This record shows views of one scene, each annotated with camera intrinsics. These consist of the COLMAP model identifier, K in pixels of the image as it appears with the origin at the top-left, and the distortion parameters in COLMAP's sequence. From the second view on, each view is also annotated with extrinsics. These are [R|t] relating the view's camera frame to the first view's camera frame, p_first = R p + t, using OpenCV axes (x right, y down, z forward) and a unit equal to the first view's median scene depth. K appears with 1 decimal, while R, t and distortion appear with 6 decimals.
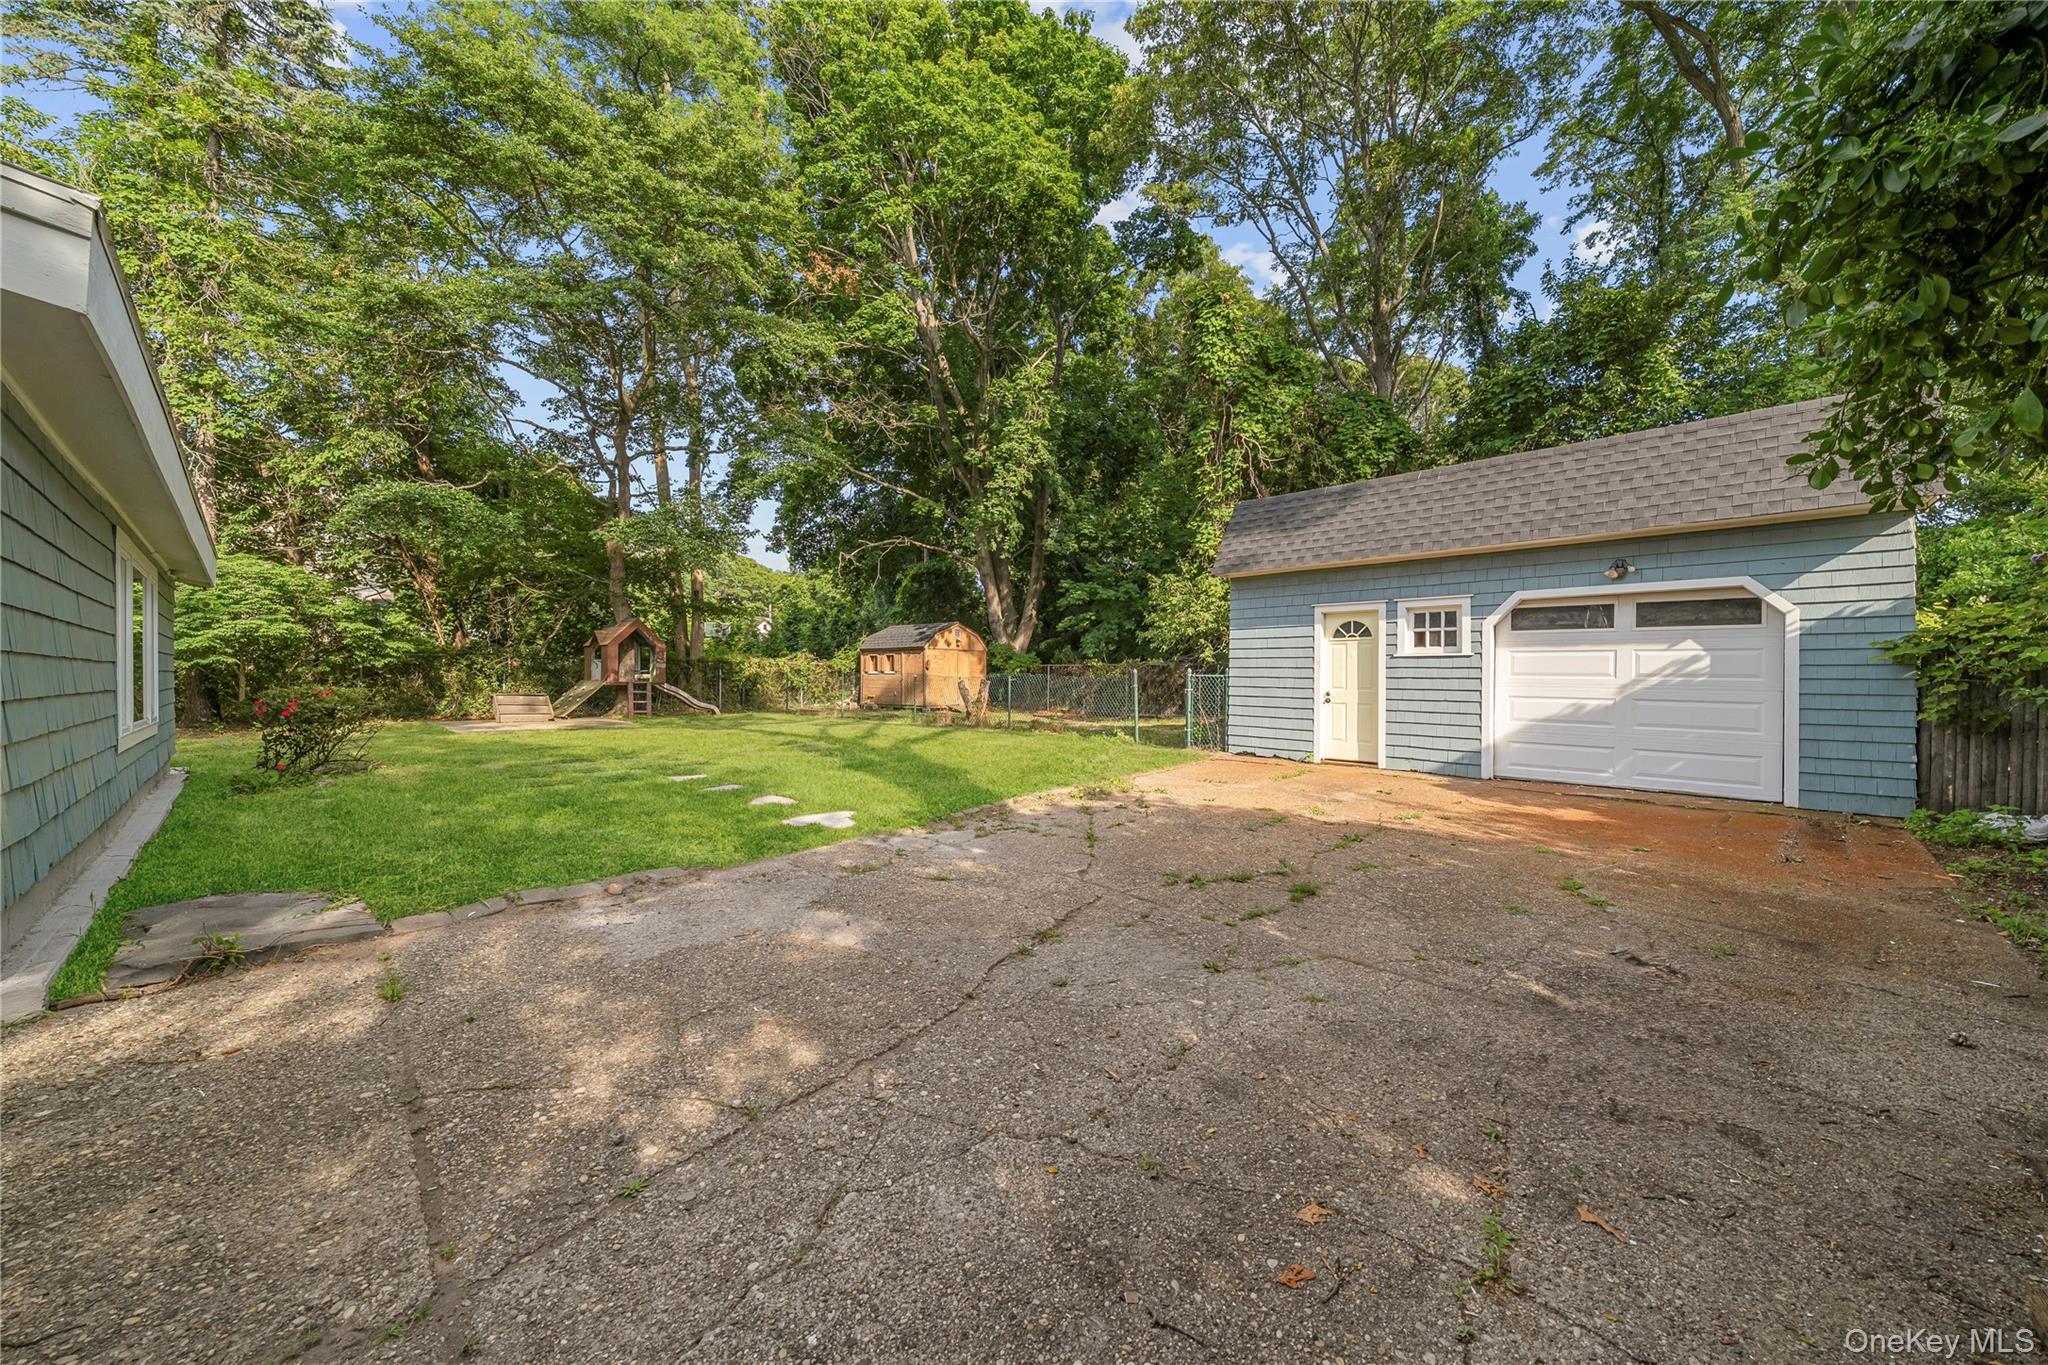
lens RADIAL K [[750.5, 0, 1013.4], [0, 750.5, 678.4], [0, 0, 1]] dist [-0.000569, -0.000112]
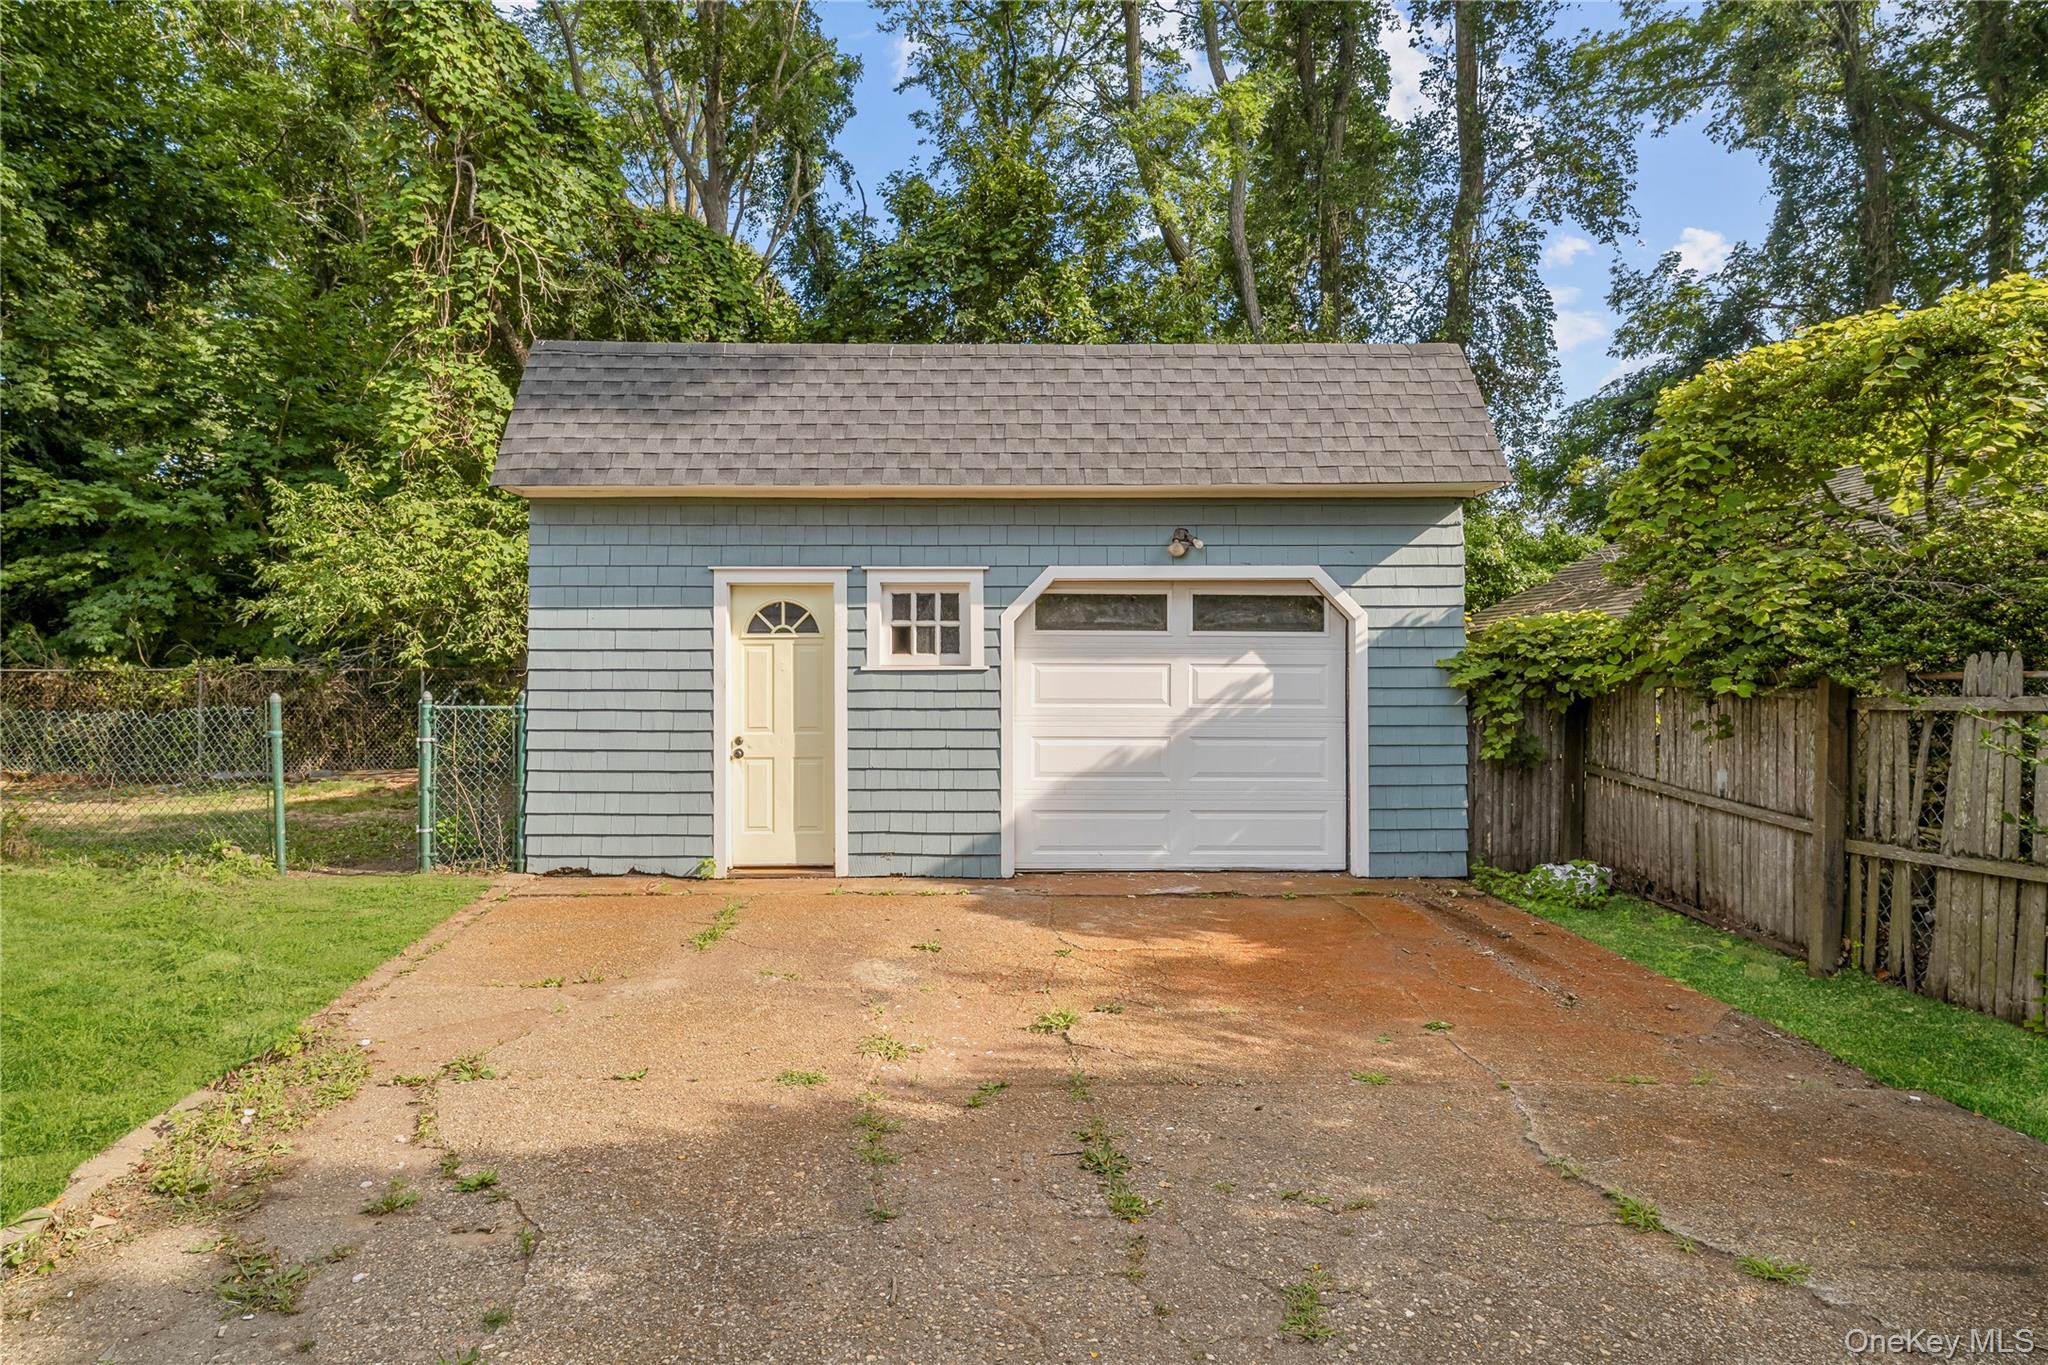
lens RADIAL K [[1099.5, 0, 1013.2], [0, 1099.5, 671.9], [0, 0, 1]] dist [0.000183, 0.000477]
pose [[0.683525, -0.003876, 0.729917, -0.004427], [0.008236, 0.999963, -0.002402, -0.023288], [-0.729880, 0.007653, 0.683532, 0.340709]]
